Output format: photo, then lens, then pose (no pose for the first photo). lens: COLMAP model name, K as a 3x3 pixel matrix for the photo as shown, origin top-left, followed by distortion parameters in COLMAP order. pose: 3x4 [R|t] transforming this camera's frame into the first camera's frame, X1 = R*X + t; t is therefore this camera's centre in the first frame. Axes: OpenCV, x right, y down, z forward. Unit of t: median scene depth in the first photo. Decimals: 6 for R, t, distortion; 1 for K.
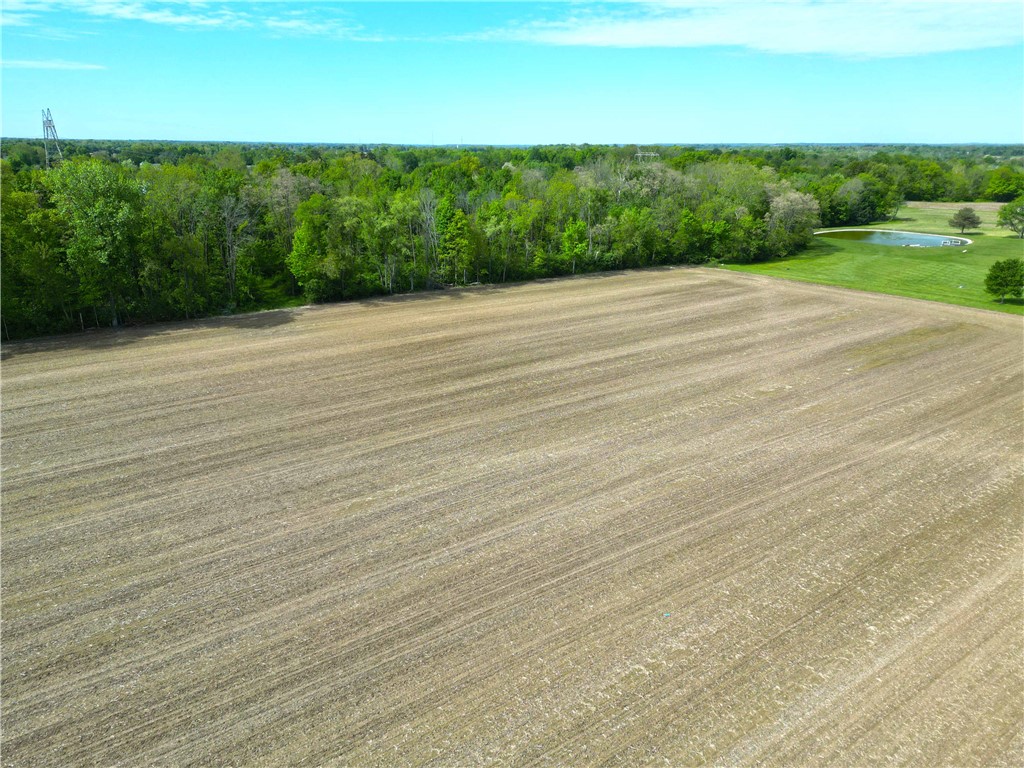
lens RADIAL K [[710.2, 0, 511.7], [0, 710.2, 386.6], [0, 0, 1]] dist [0.043800, -0.038177]
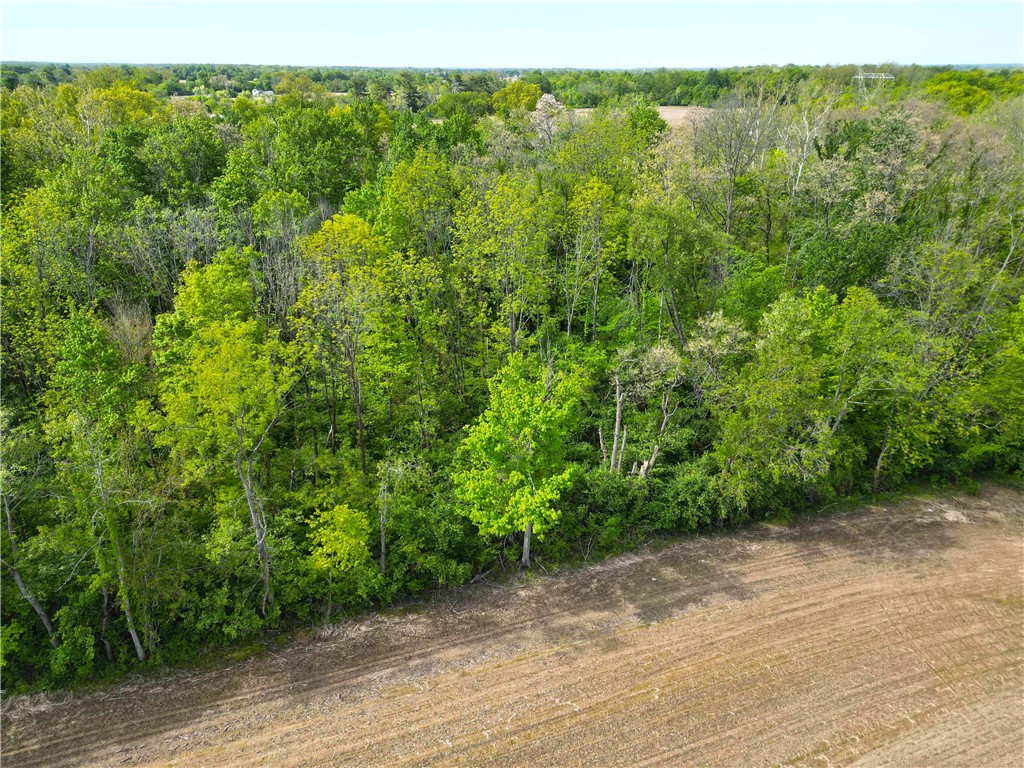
lens RADIAL K [[710.2, 0, 508.2], [0, 710.2, 383.7], [0, 0, 1]] dist [0.043800, -0.038177]
pose [[0.967822, 0.096587, -0.232363, 0.113933], [-0.075803, 0.992414, 0.096787, -0.211216], [0.239949, -0.076059, 0.967801, 0.651448]]
